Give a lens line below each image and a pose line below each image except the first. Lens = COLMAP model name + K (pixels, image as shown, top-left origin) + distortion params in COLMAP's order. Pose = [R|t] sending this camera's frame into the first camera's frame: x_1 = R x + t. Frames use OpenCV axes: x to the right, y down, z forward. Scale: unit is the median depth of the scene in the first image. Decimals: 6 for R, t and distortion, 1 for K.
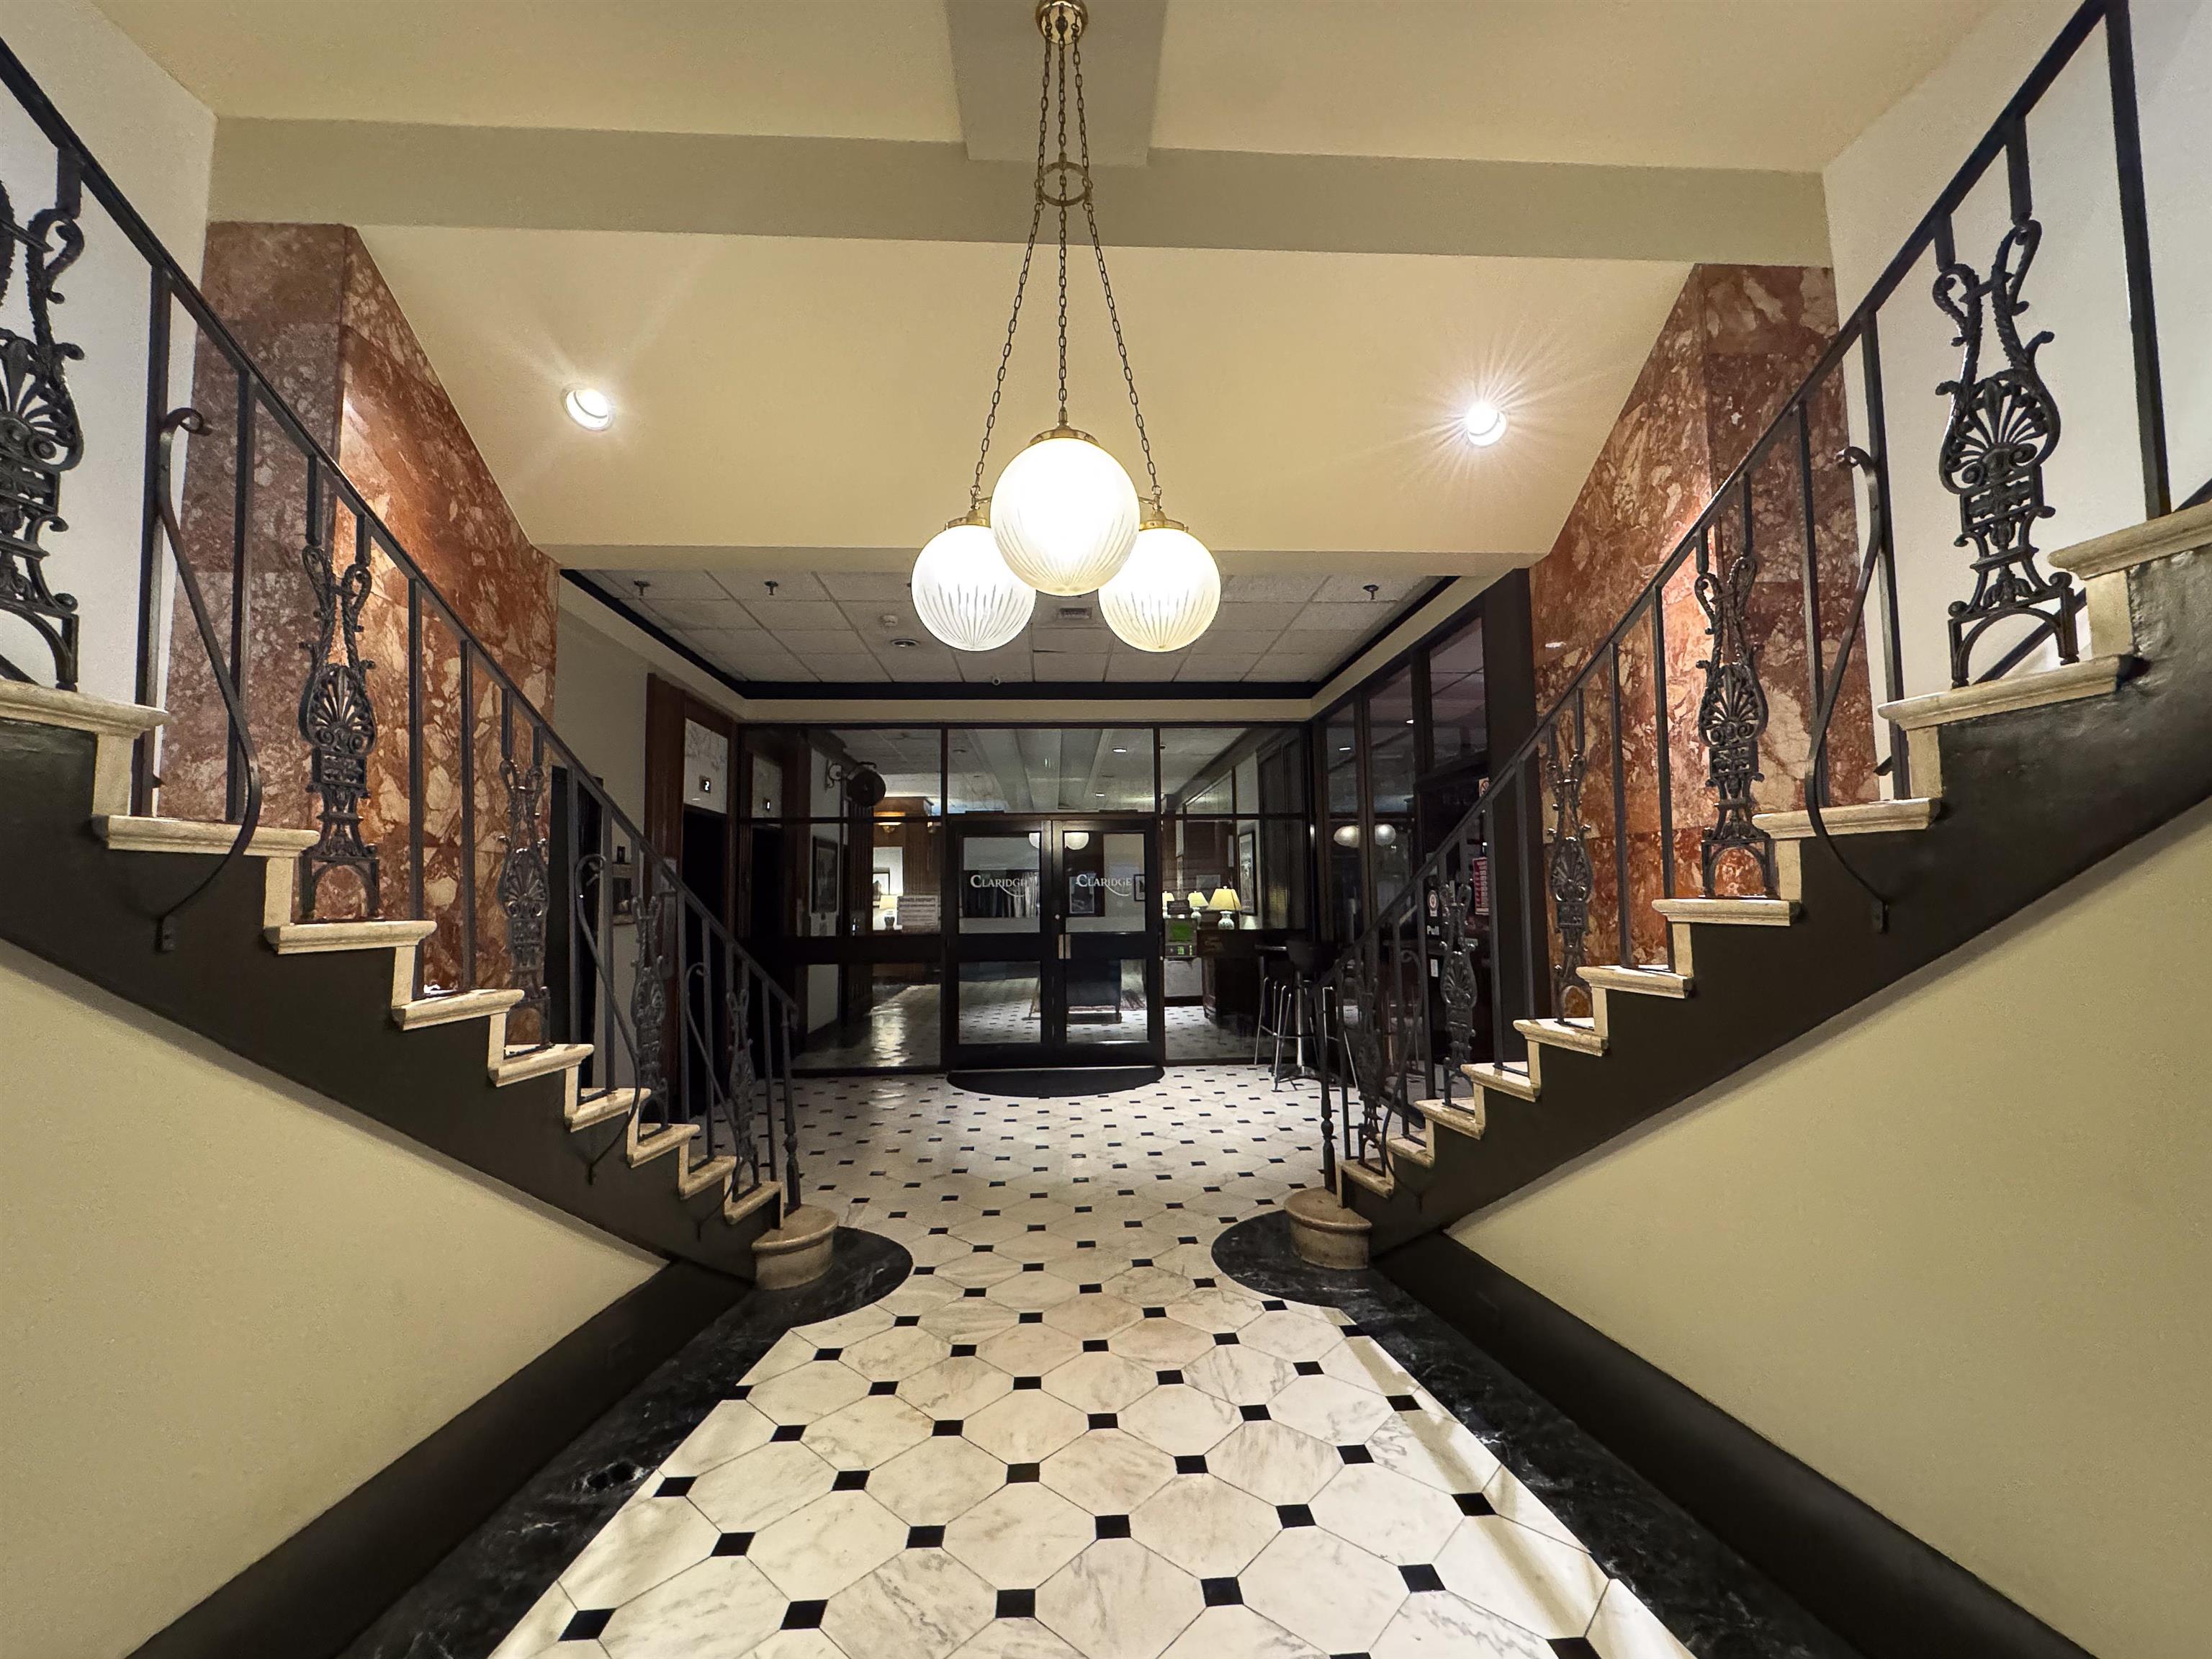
lens RADIAL K [[922.0, 0, 1106.0], [0, 922.0, 829.5], [0, 0, 1]] dist [-0.000415, 0.000063]
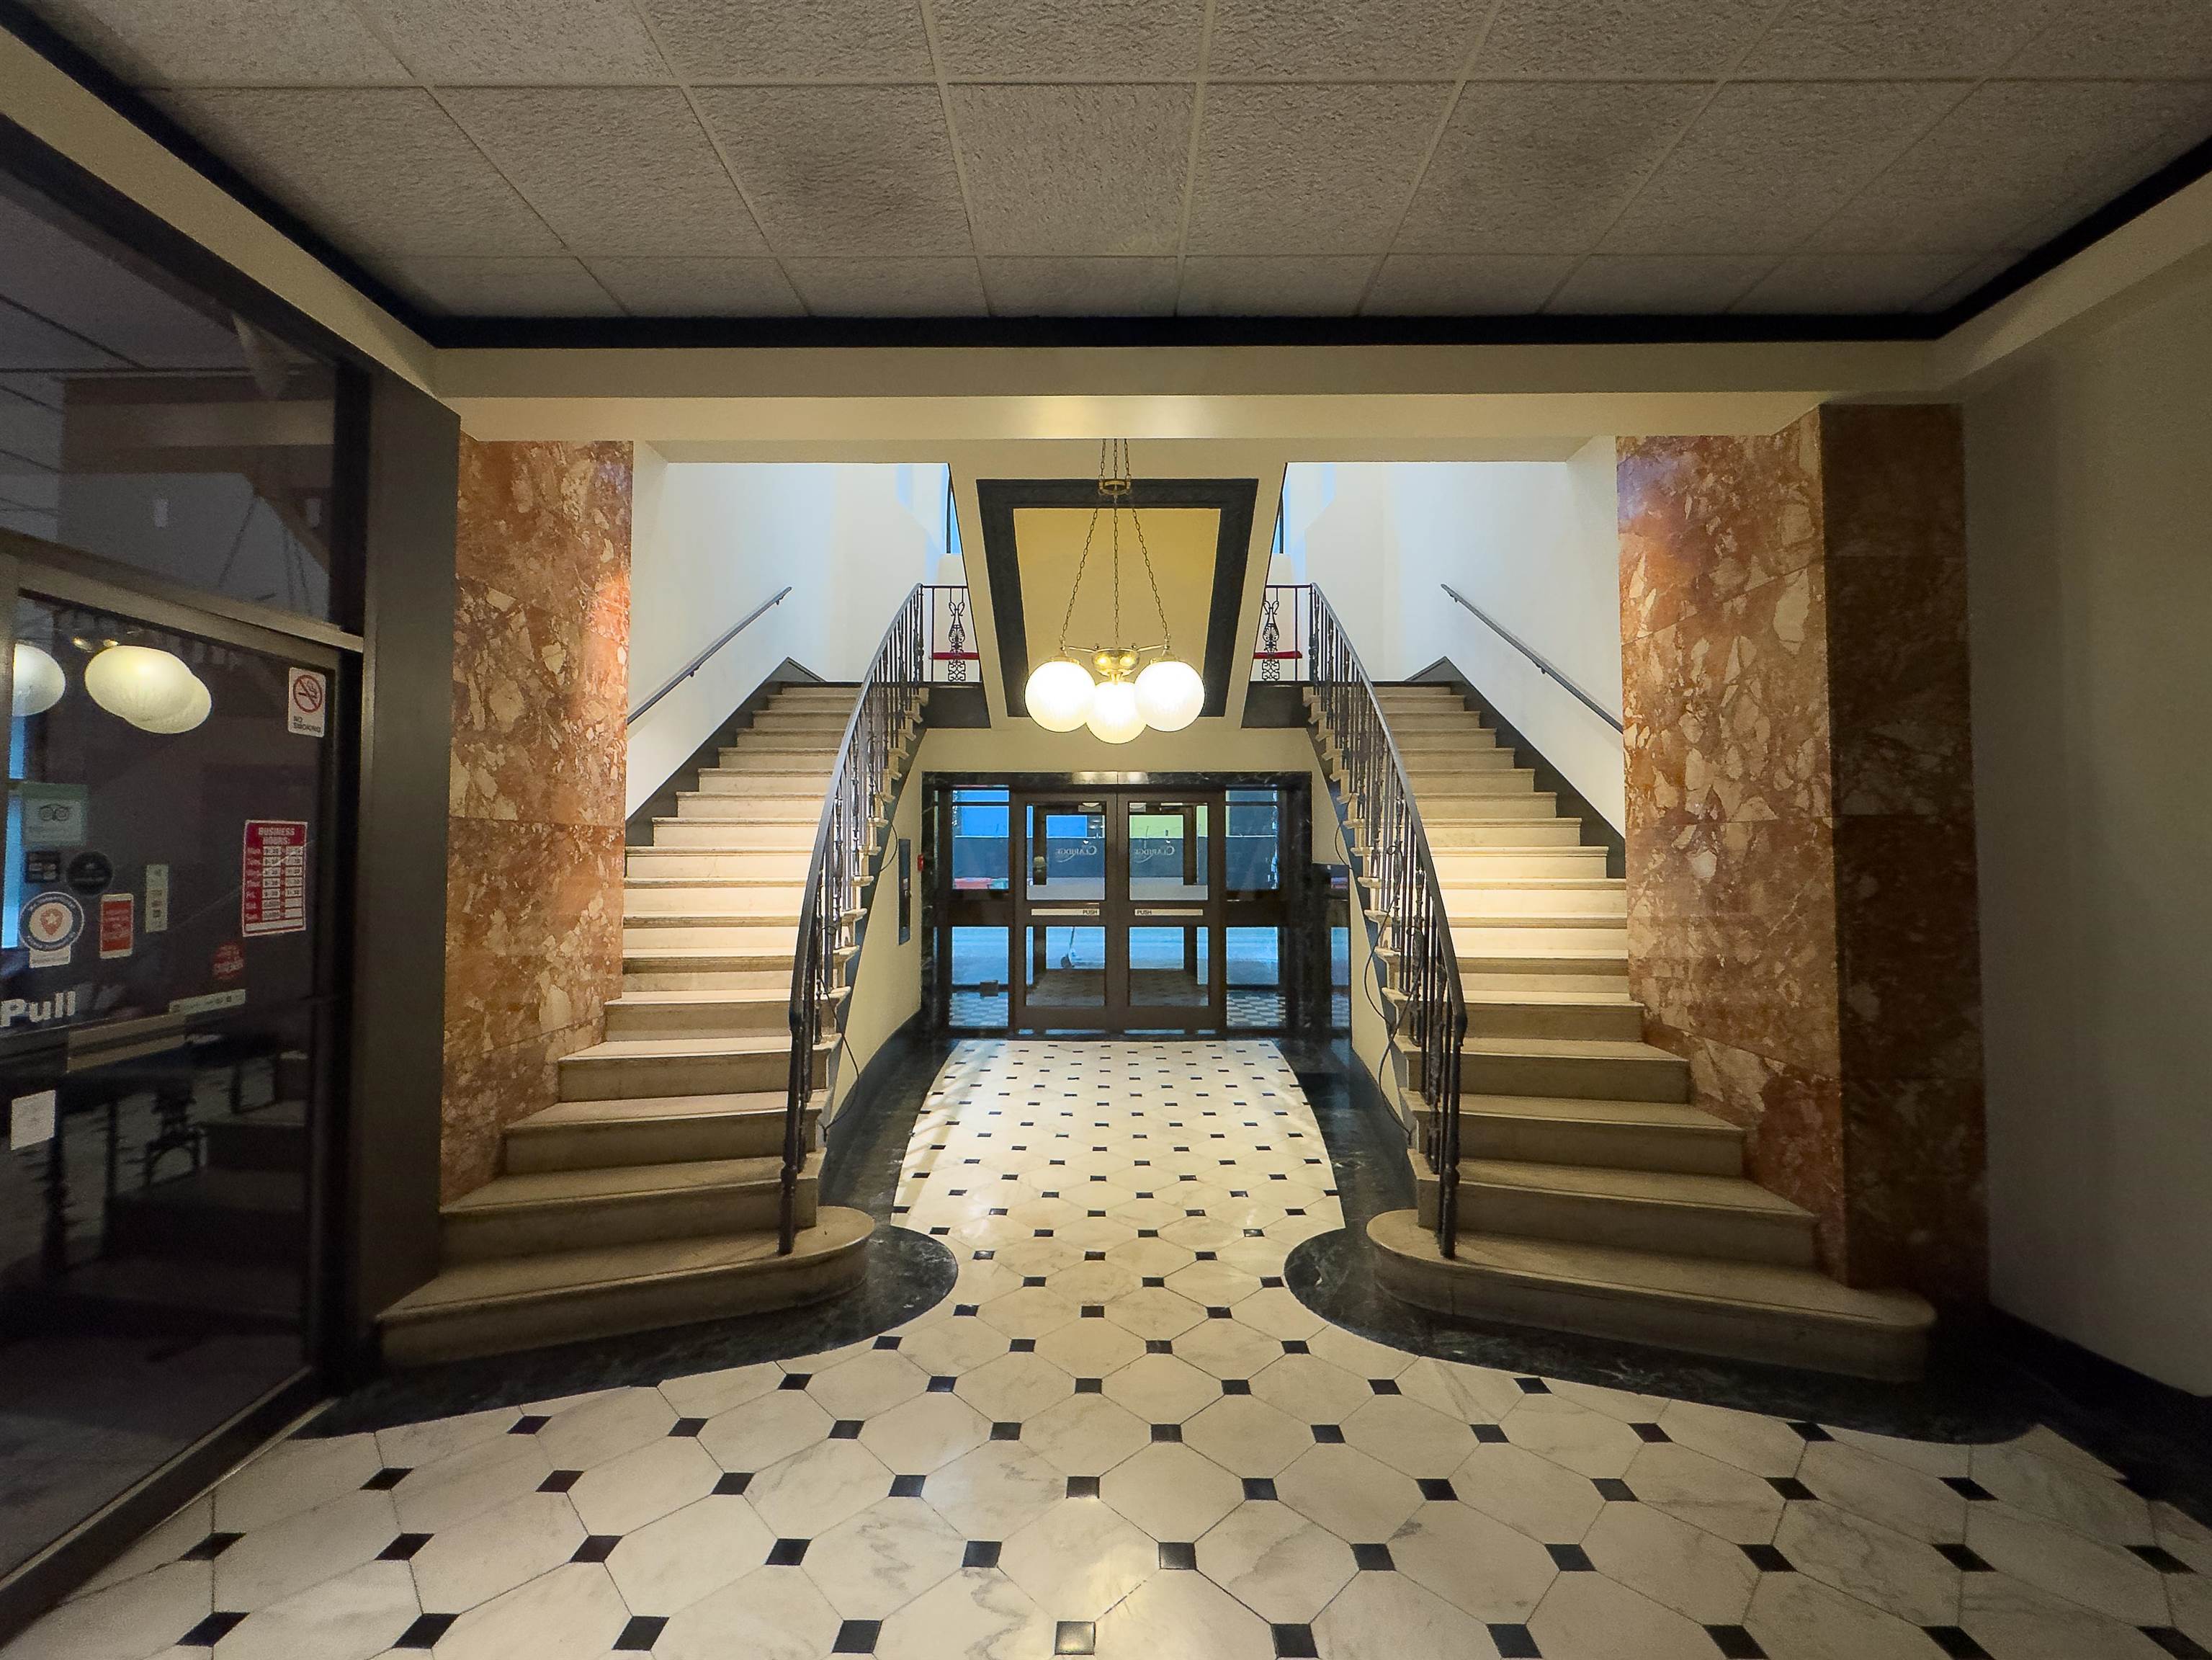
lens RADIAL K [[922.2, 0, 1106.0], [0, 922.2, 830.0], [0, 0, 1]] dist [-0.000415, 0.000063]
pose [[-0.997821, 0.015411, 0.064159, -0.096162], [0.008695, 0.994573, -0.103679, 0.121625], [-0.065408, -0.102895, -0.992539, 1.948982]]
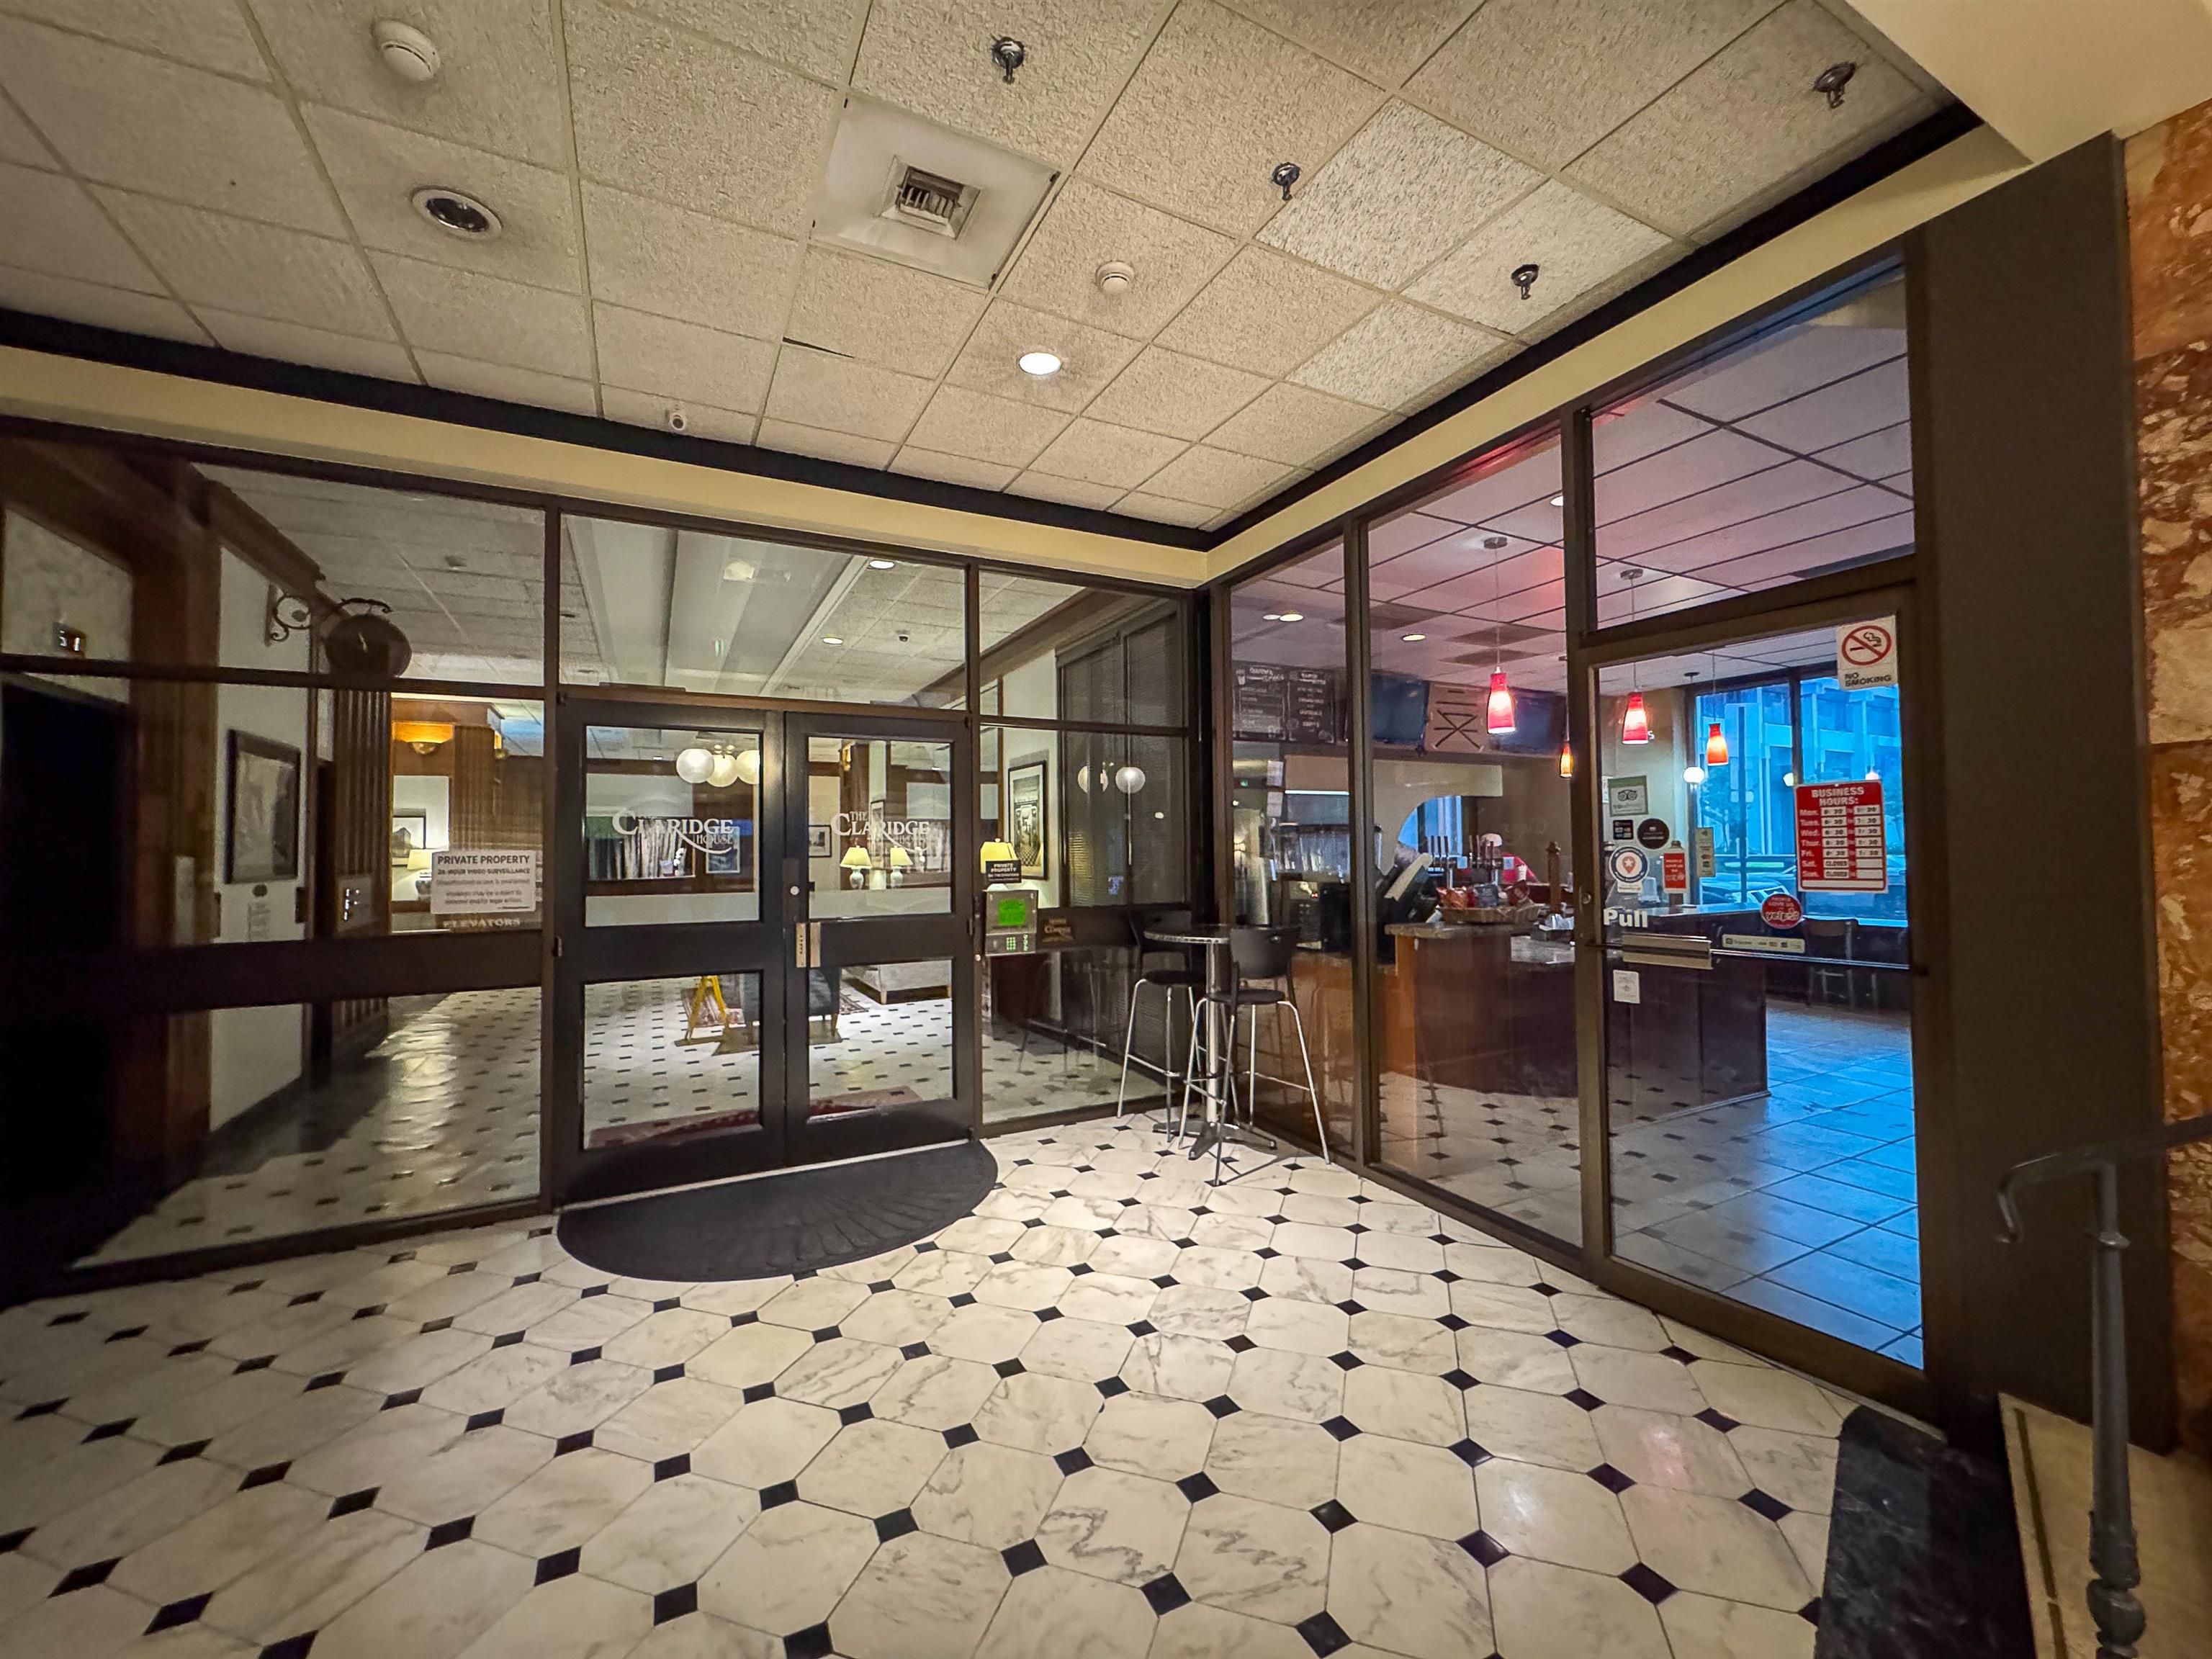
lens RADIAL K [[905.2, 0, 1115.4], [0, 905.2, 826.2], [0, 0, 1]] dist [-0.000604, -0.000396]
pose [[0.913445, 0.014666, 0.406698, -0.208451], [-0.032690, 0.998765, 0.037406, 0.066492], [-0.405647, -0.047464, 0.912796, 0.944596]]
